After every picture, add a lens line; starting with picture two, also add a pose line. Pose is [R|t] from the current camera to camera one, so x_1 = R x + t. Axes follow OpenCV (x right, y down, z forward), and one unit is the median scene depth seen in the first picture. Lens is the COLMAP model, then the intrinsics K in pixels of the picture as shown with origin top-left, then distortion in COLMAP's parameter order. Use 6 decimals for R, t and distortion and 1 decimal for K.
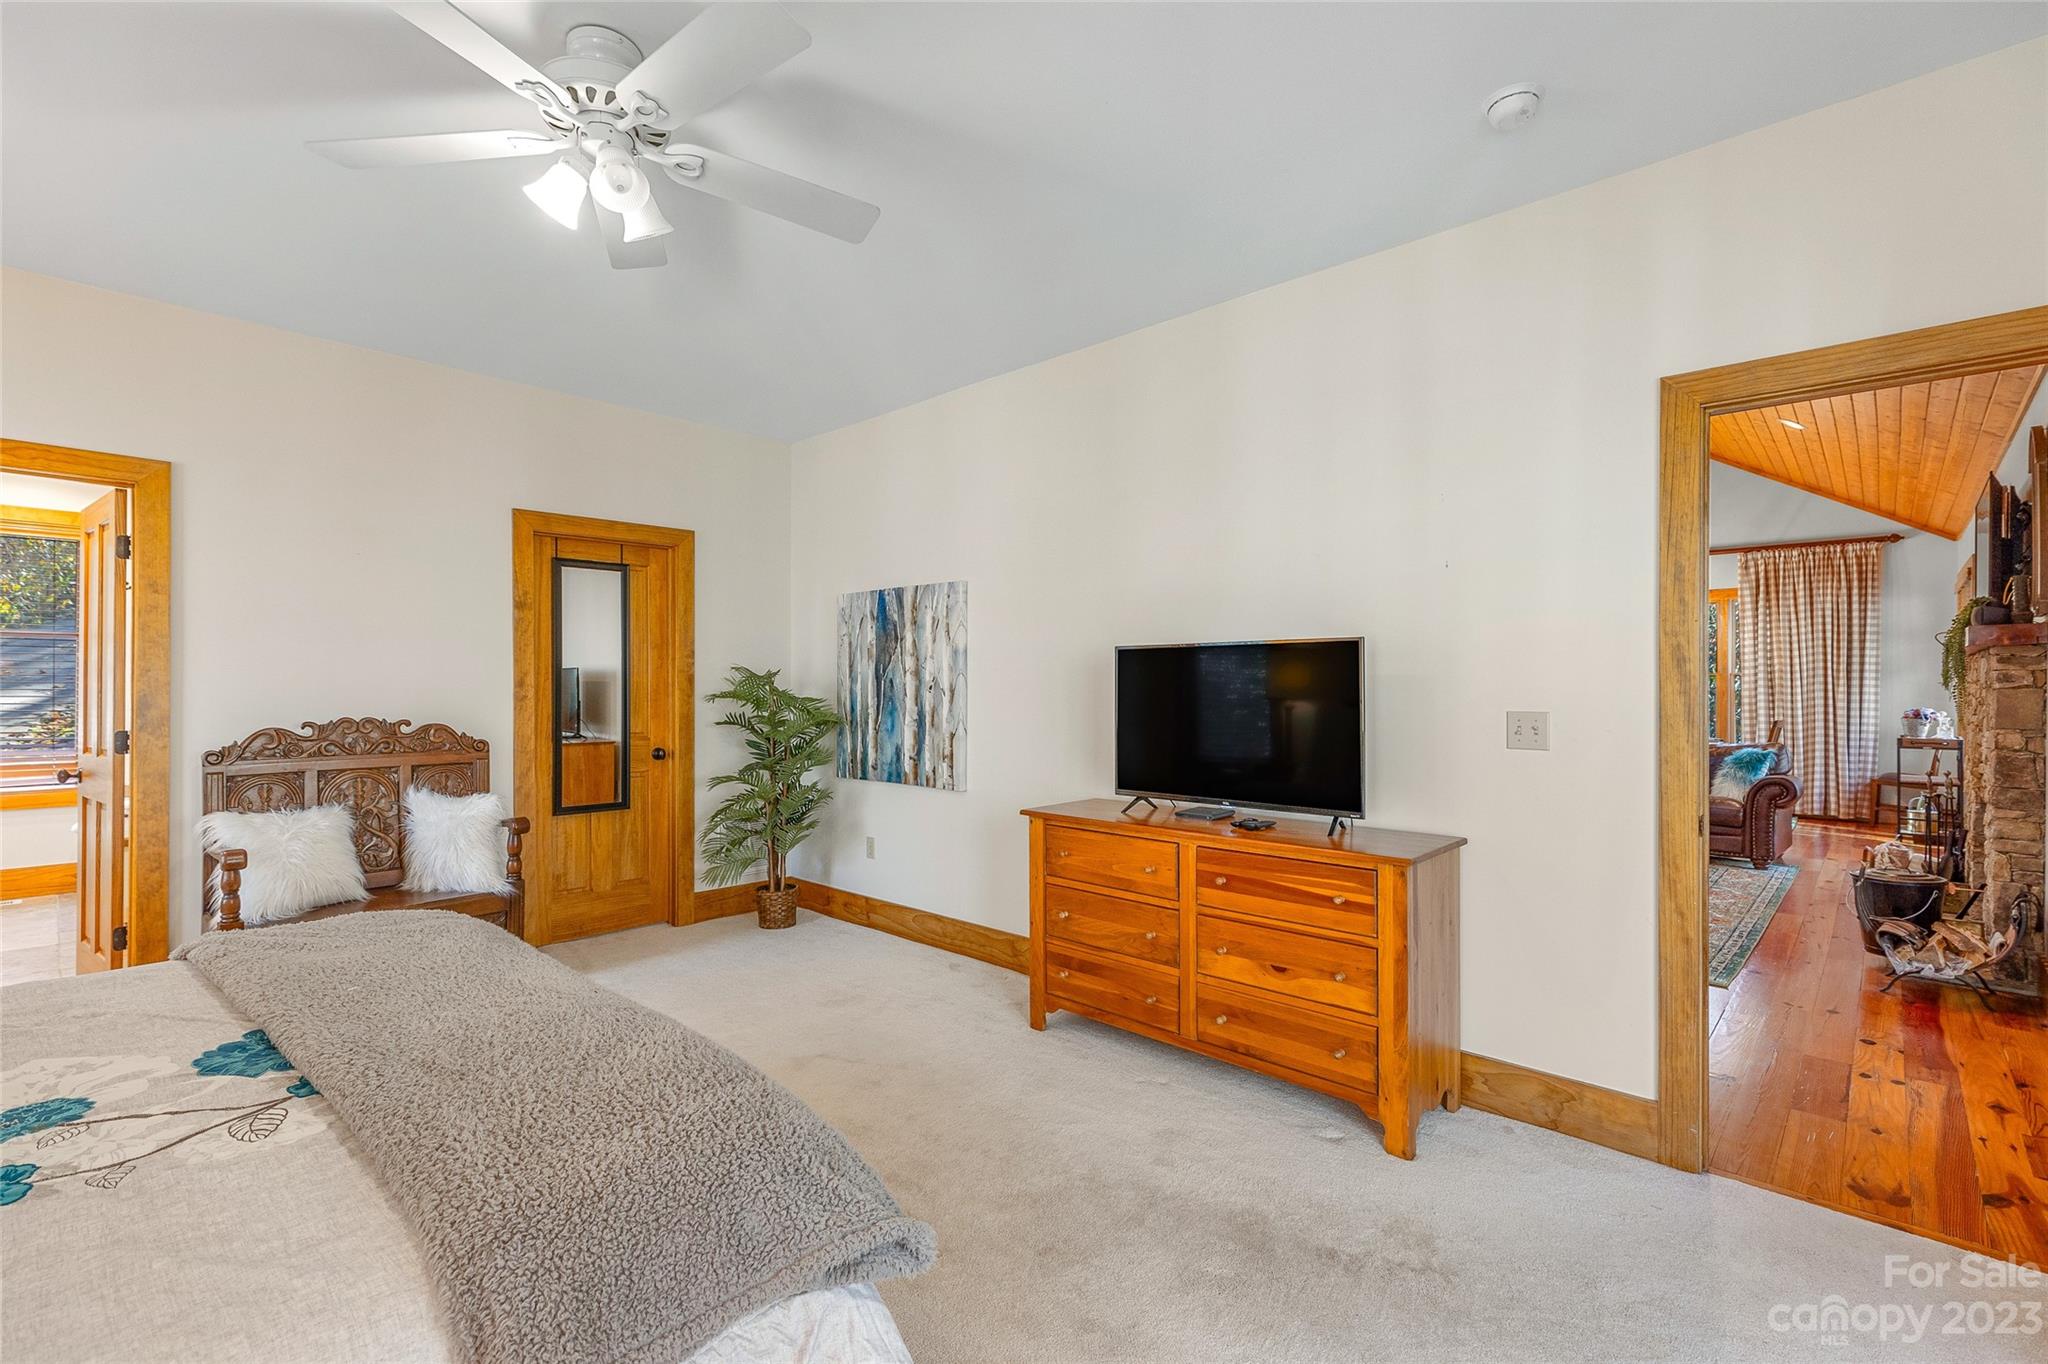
lens RADIAL K [[918.0, 0, 1013.1], [0, 918.0, 681.4], [0, 0, 1]] dist [0.002360, 0.000217]
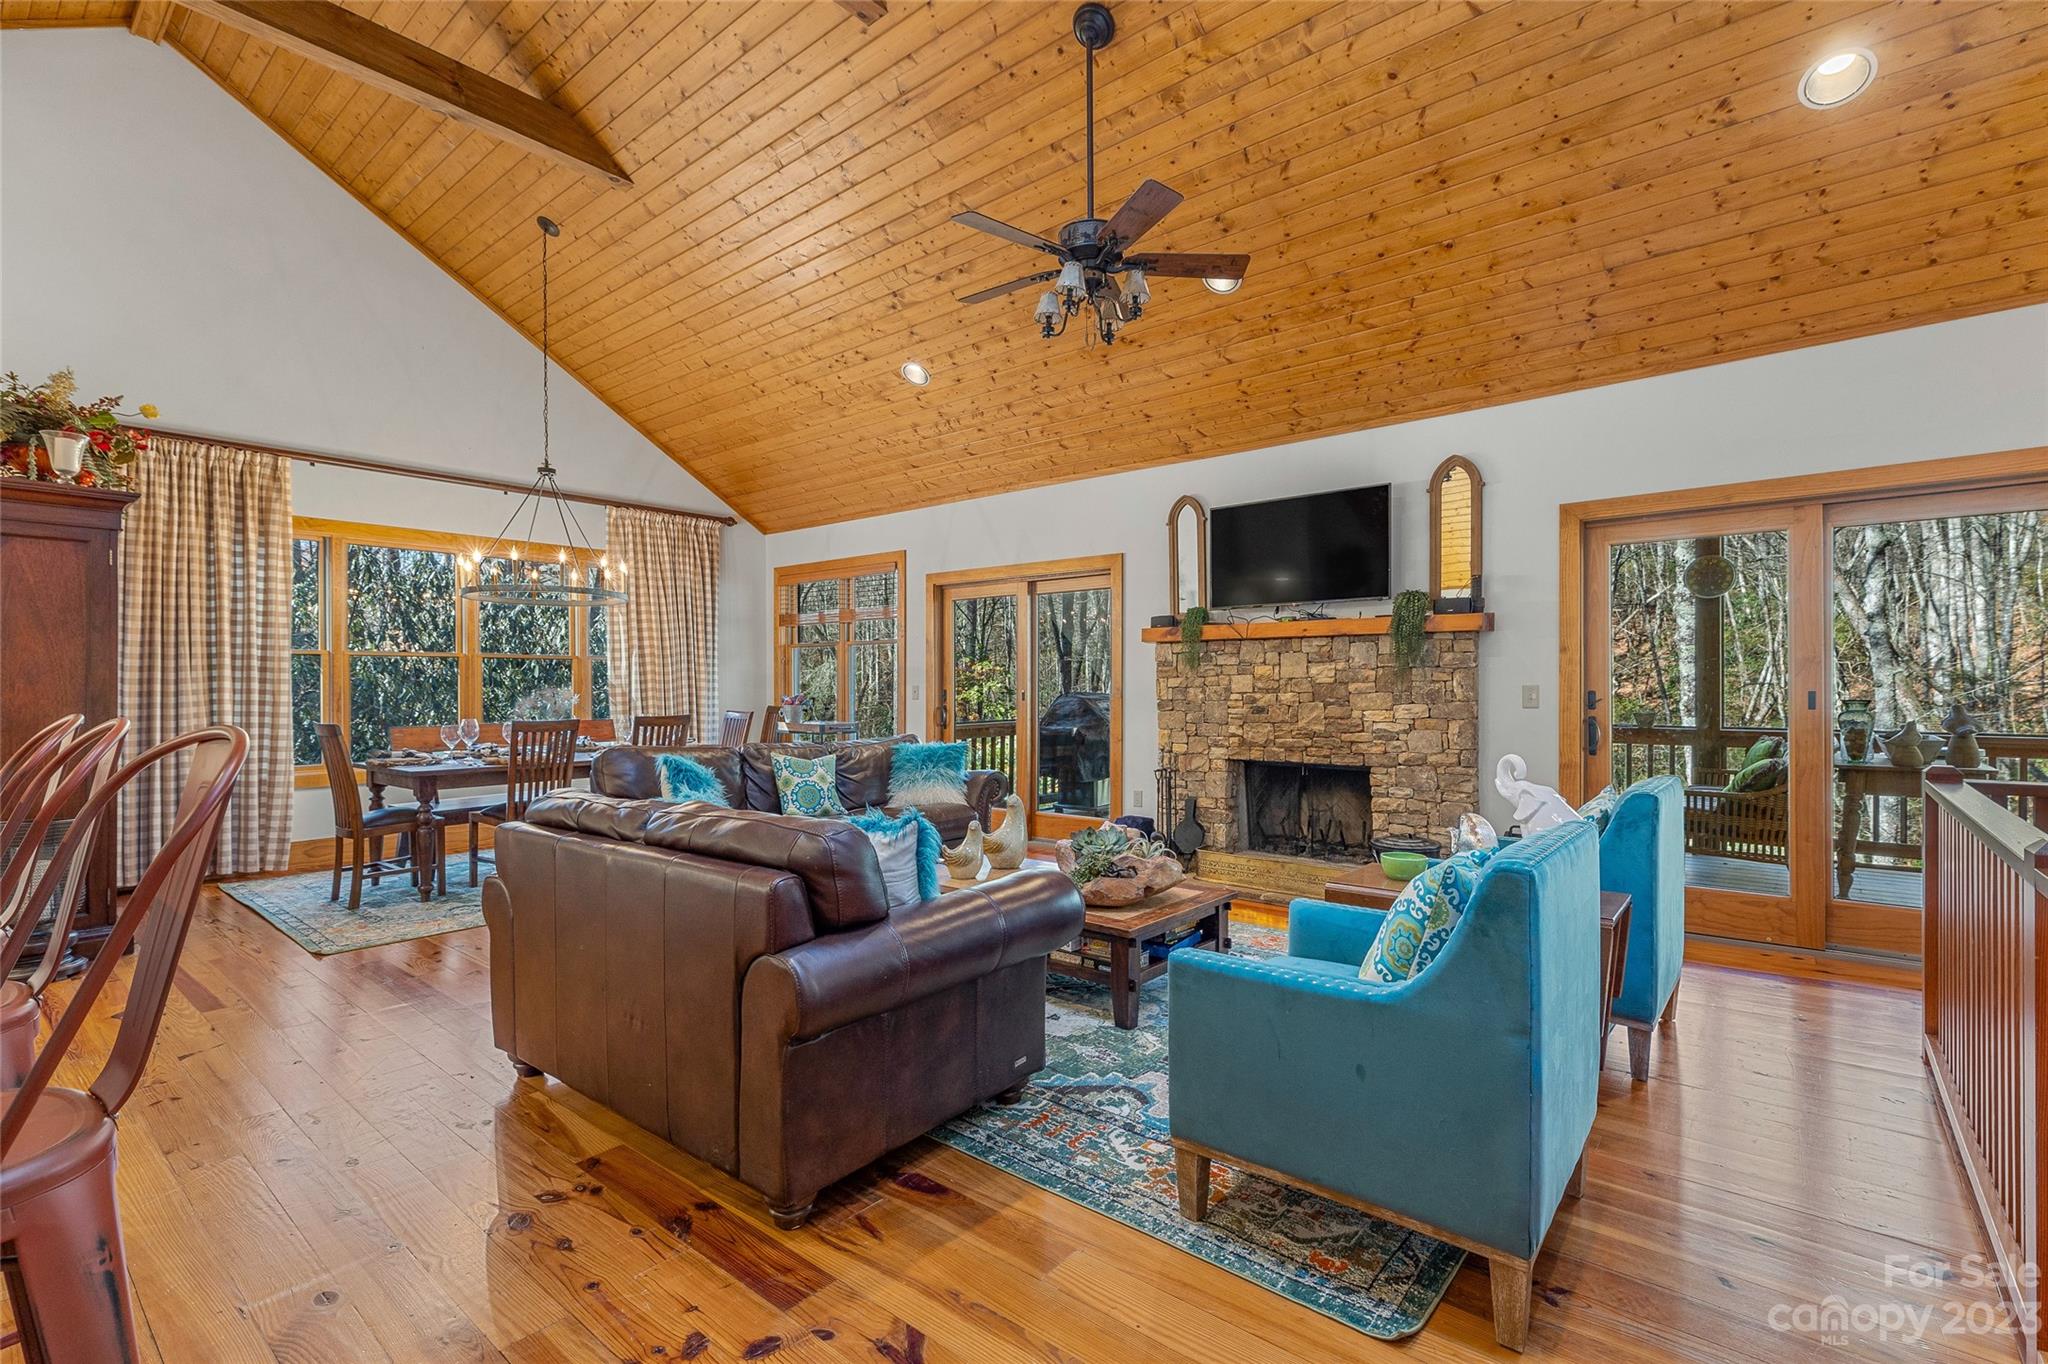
lens RADIAL K [[918.0, 0, 1022.2], [0, 918.0, 687.4], [0, 0, 1]] dist [0.002360, 0.000217]
pose [[-0.051175, -0.003686, 0.998683, -0.027597], [-0.004799, 0.999983, 0.003445, 0.014306], [-0.998678, -0.004616, -0.051192, 0.722069]]
